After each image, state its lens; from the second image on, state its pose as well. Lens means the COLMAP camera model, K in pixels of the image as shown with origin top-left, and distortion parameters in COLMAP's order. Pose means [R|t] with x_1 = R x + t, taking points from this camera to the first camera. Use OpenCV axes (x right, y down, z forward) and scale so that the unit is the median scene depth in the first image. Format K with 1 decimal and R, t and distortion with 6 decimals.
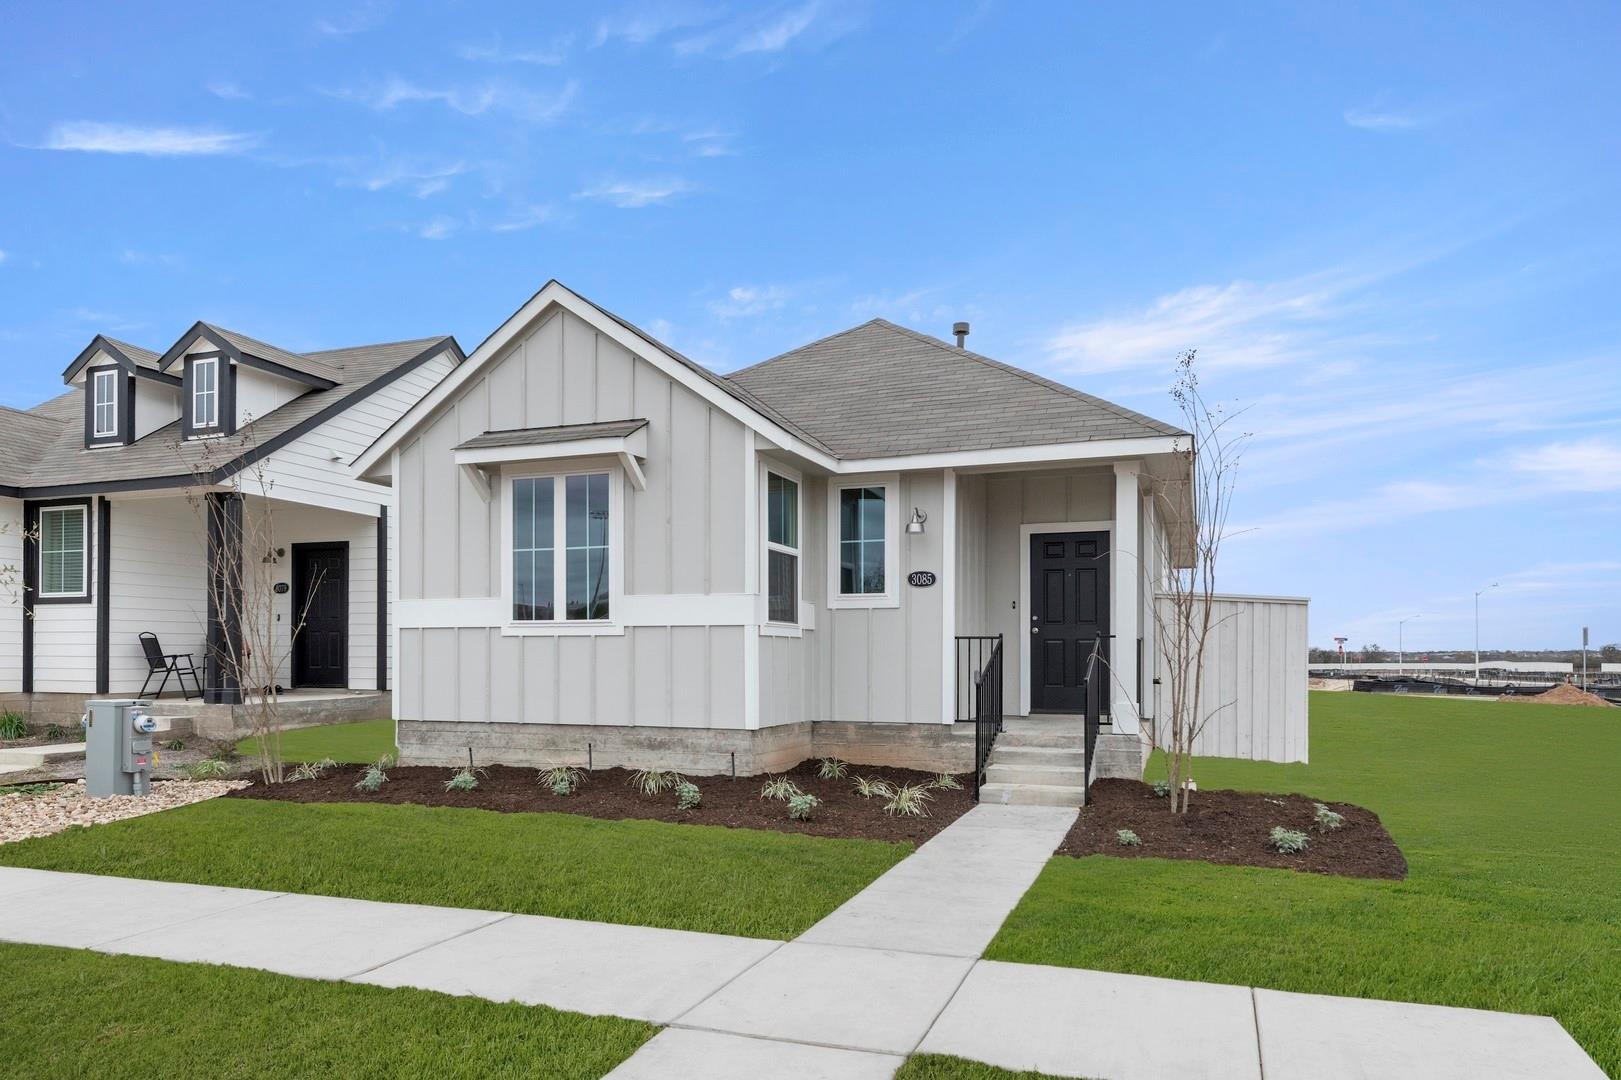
lens RADIAL K [[1056.7, 0, 807.3], [0, 1056.7, 645.5], [0, 0, 1]] dist [0.000817, -0.000122]
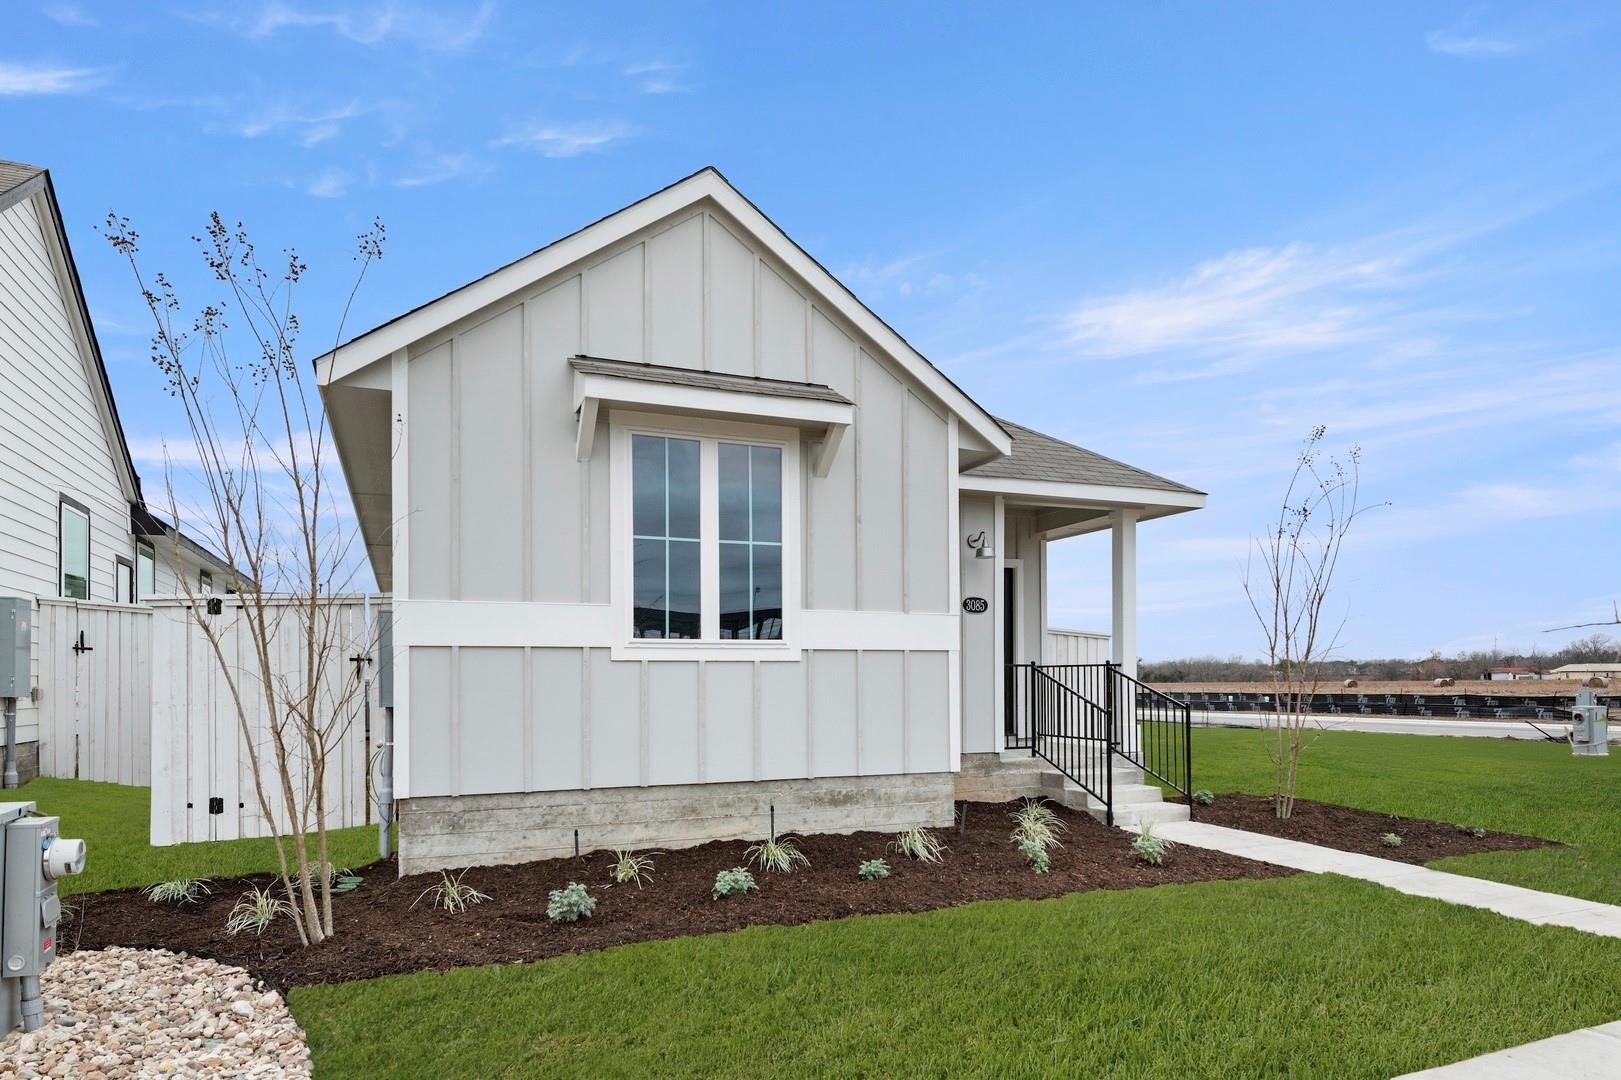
lens RADIAL K [[958.8, 0, 802.7], [0, 958.8, 667.4], [0, 0, 1]] dist [-0.003989, -0.000210]
pose [[0.734764, 0.002169, 0.678319, -0.624849], [-0.001174, 0.999997, -0.001926, -0.003606], [-0.678322, 0.000619, 0.734765, 0.469683]]
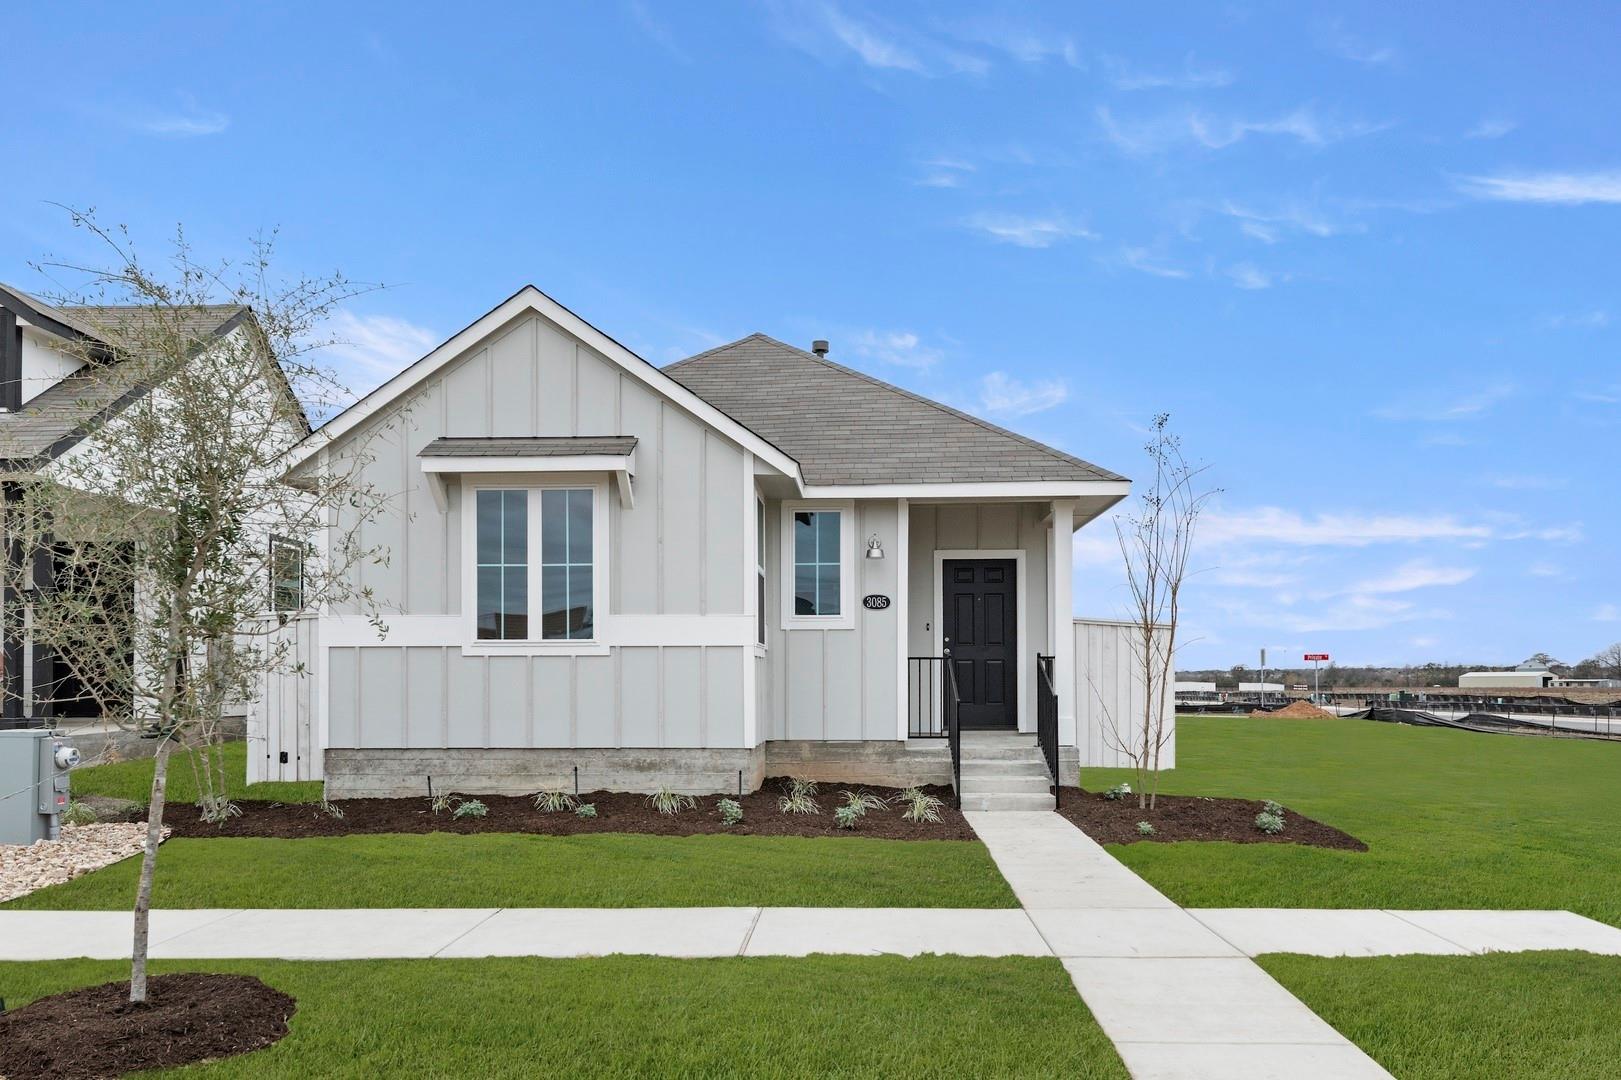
lens RADIAL K [[1213.8, 0, 813.7], [0, 1213.8, 656.1], [0, 0, 1]] dist [0.004275, -0.000802]
pose [[0.950237, 0.001878, 0.311524, -0.332754], [0.000669, 0.999967, -0.008070, 0.000130], [-0.311528, 0.007877, 0.950204, -0.123282]]
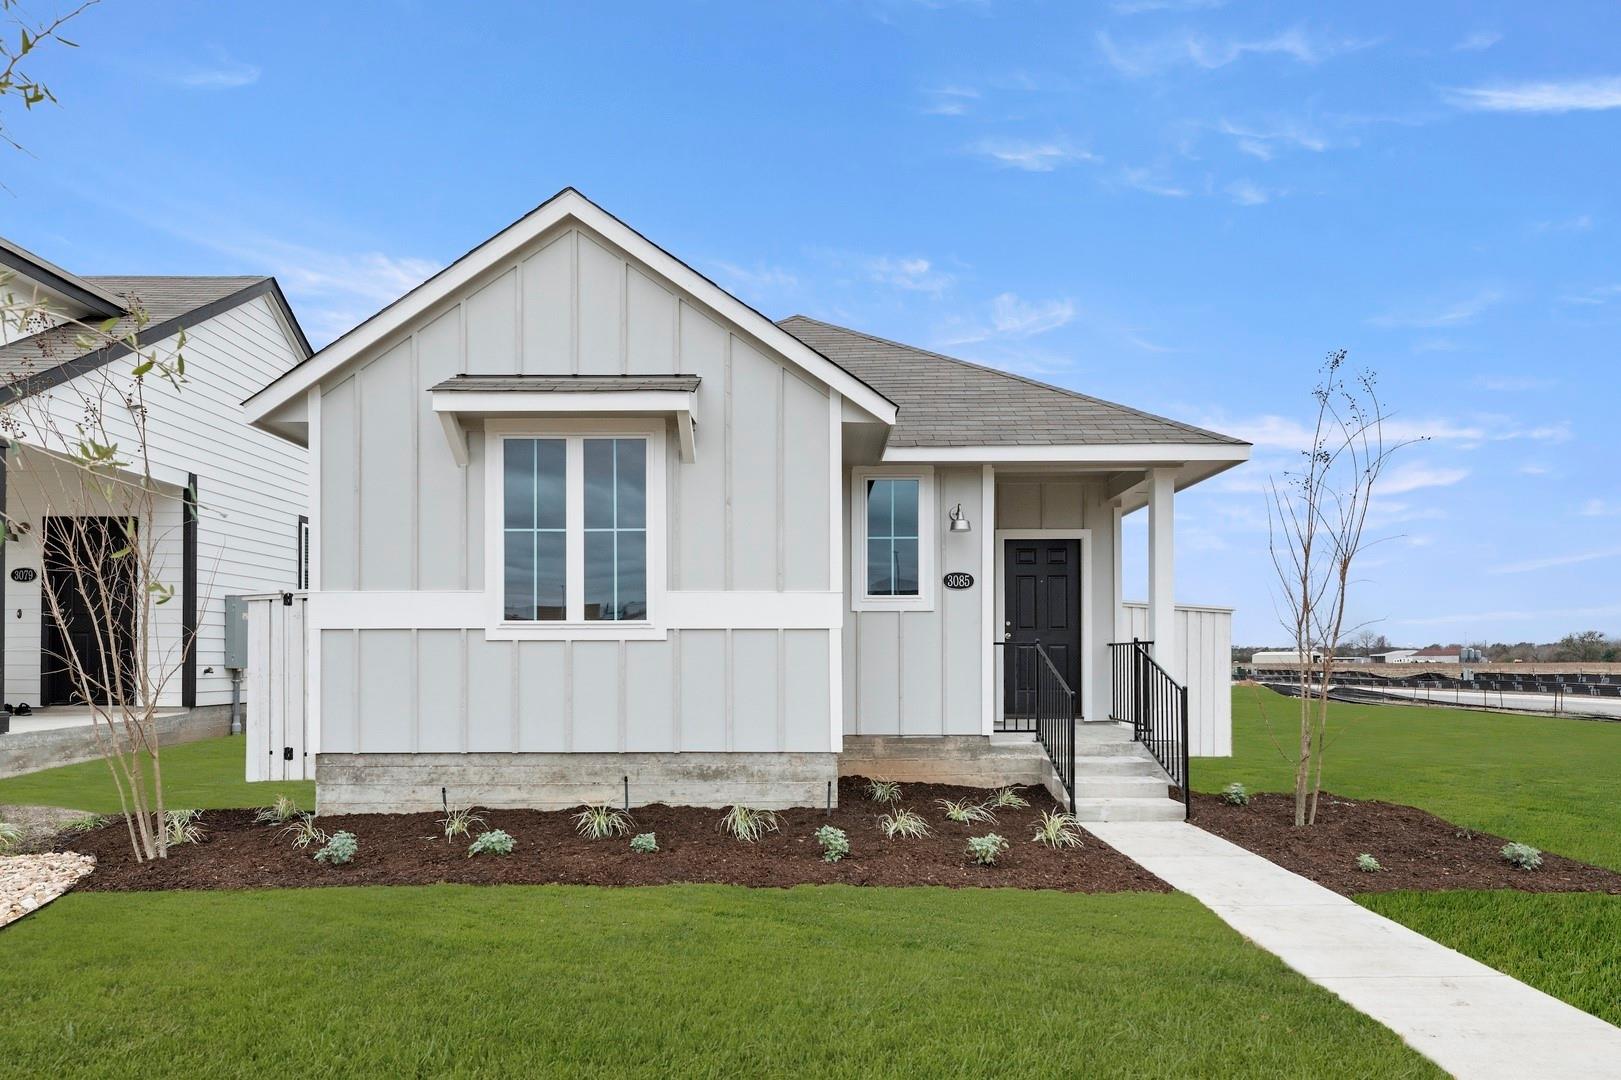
lens RADIAL K [[903.9, 0, 812.2], [0, 903.9, 643.1], [0, 0, 1]] dist [-0.003093, -0.000208]
pose [[0.936665, 0.001743, 0.350221, -0.300743], [-0.000460, 0.999993, -0.003748, -0.004697], [-0.350225, 0.003350, 0.936659, 0.303735]]
